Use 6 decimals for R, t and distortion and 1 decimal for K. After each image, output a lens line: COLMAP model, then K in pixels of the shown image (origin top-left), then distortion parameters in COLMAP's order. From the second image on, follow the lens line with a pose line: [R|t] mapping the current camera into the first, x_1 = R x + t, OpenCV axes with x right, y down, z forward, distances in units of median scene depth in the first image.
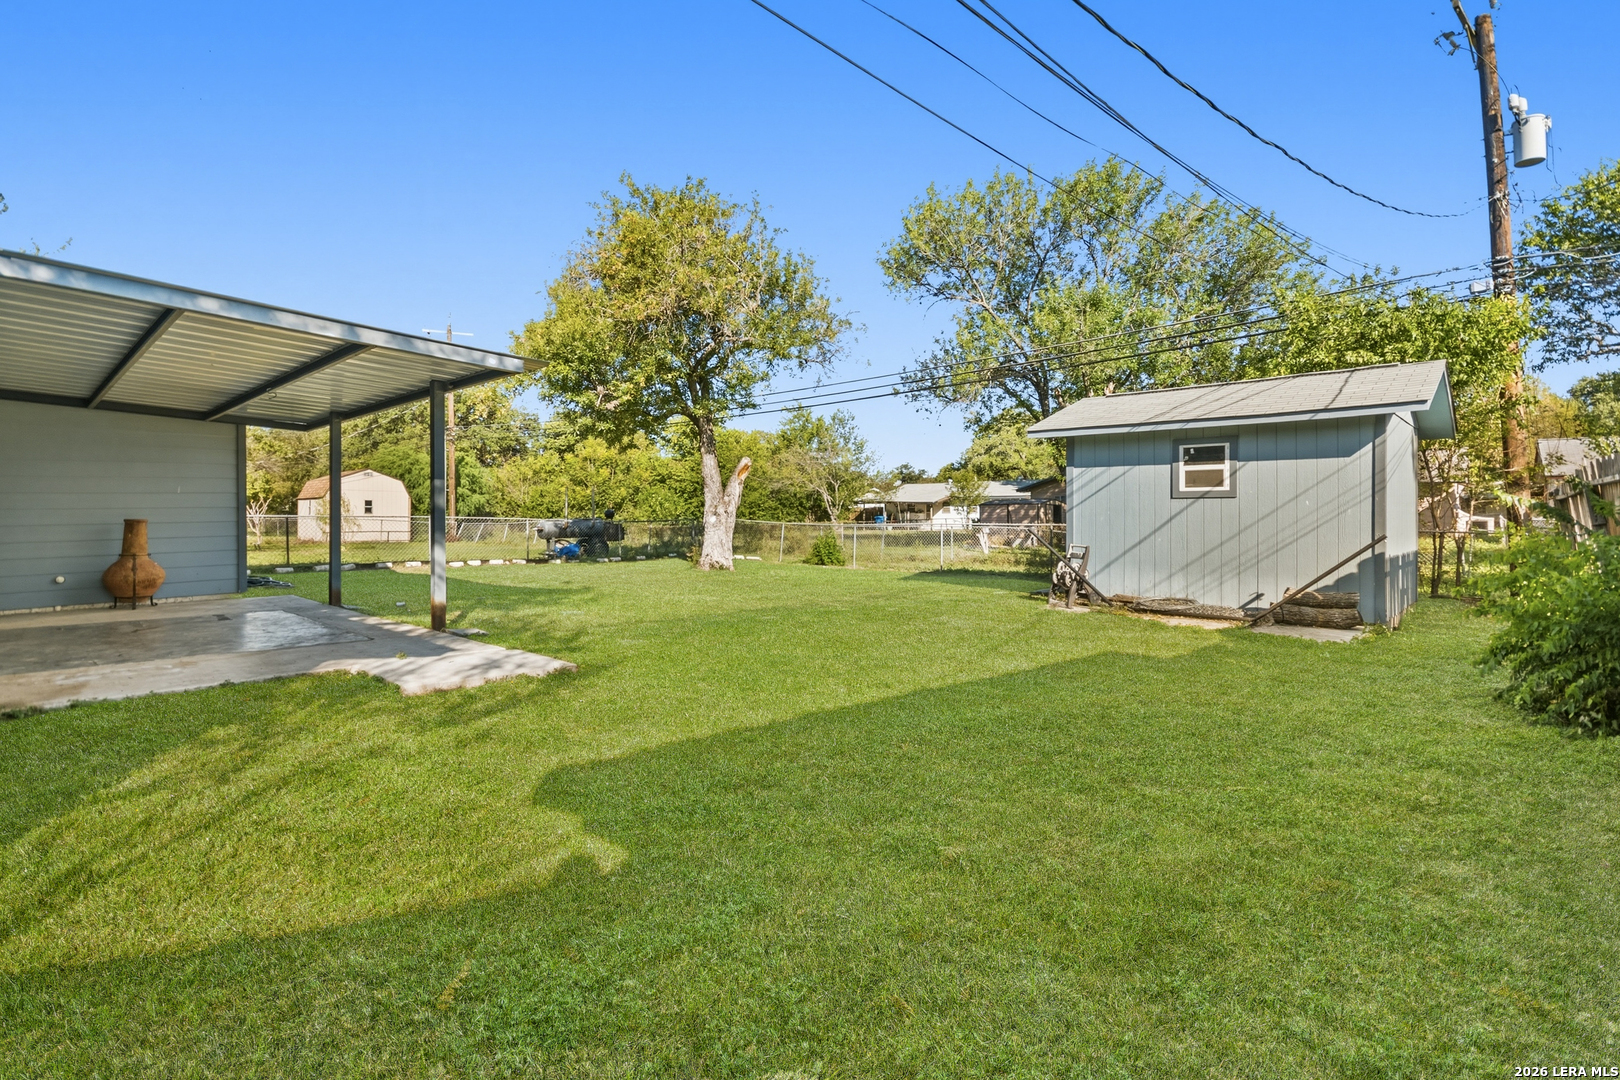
lens RADIAL K [[754.7, 0, 809.4], [0, 754.7, 508.9], [0, 0, 1]] dist [-0.002474, -0.000377]
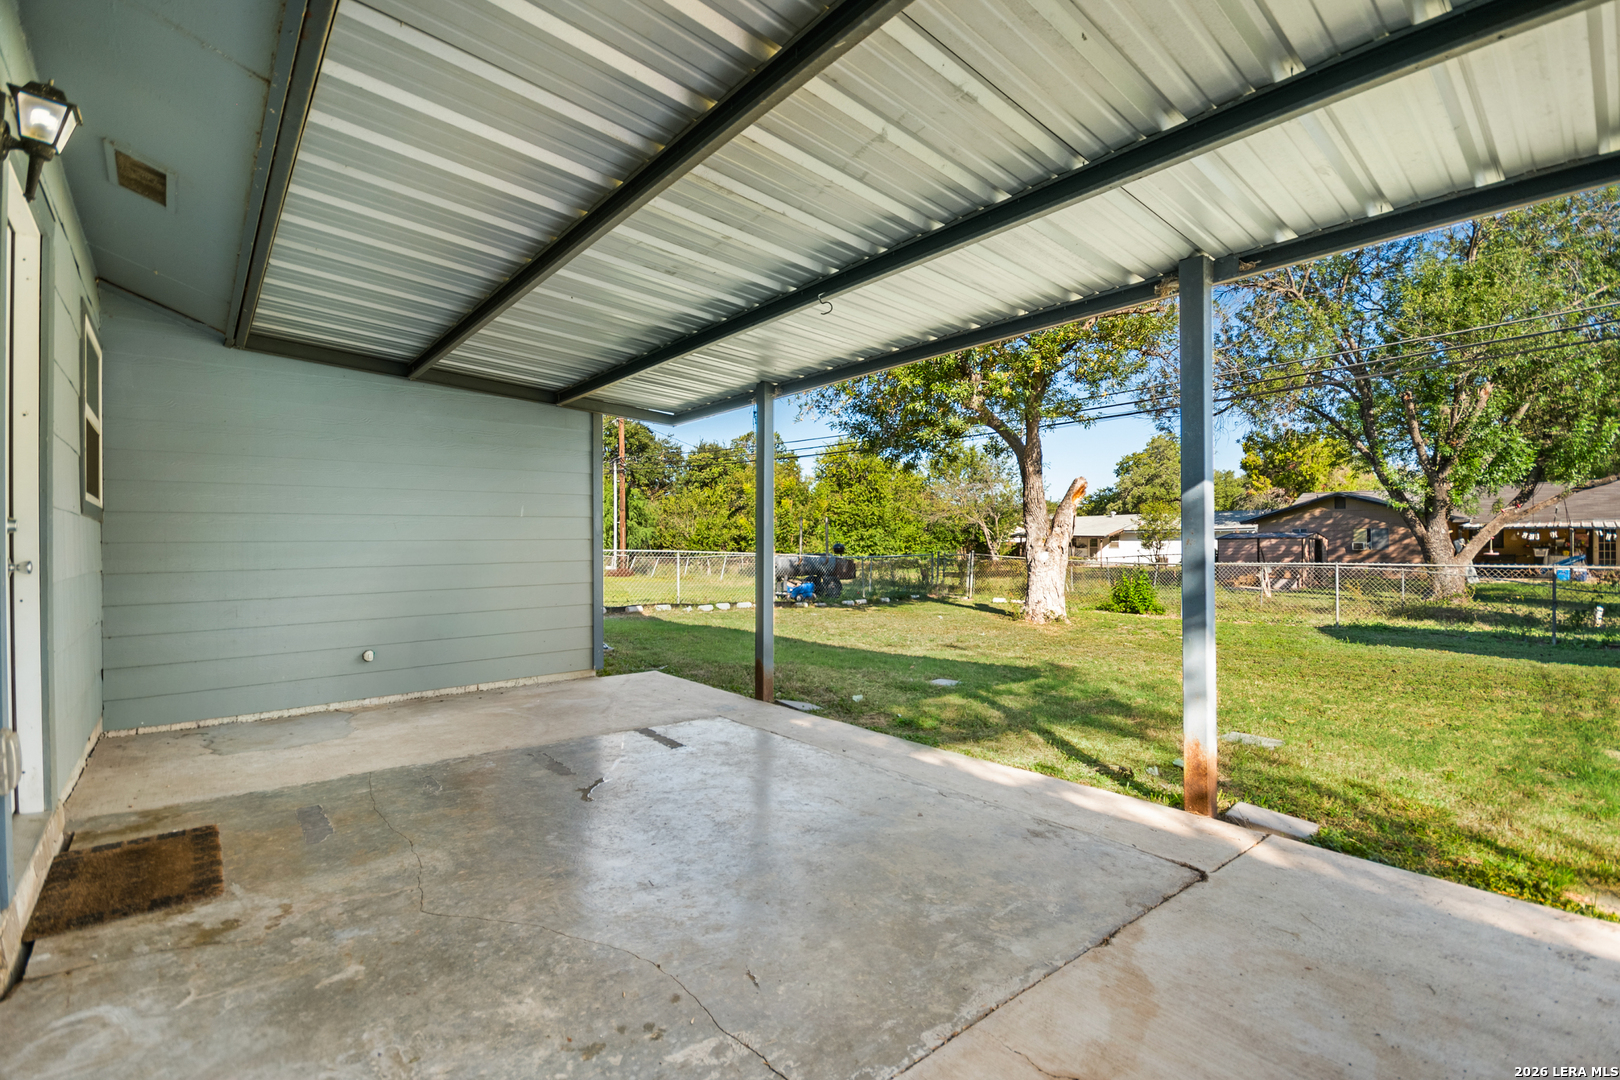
lens RADIAL K [[727.8, 0, 810.0], [0, 727.8, 540.0], [0, 0, 1]] dist [-0.002315, -0.000217]
pose [[0.993310, 0.003411, -0.115428, -0.251744], [-0.003852, 0.999986, -0.003601, 0.000120], [0.115414, 0.004021, 0.993309, 0.199570]]
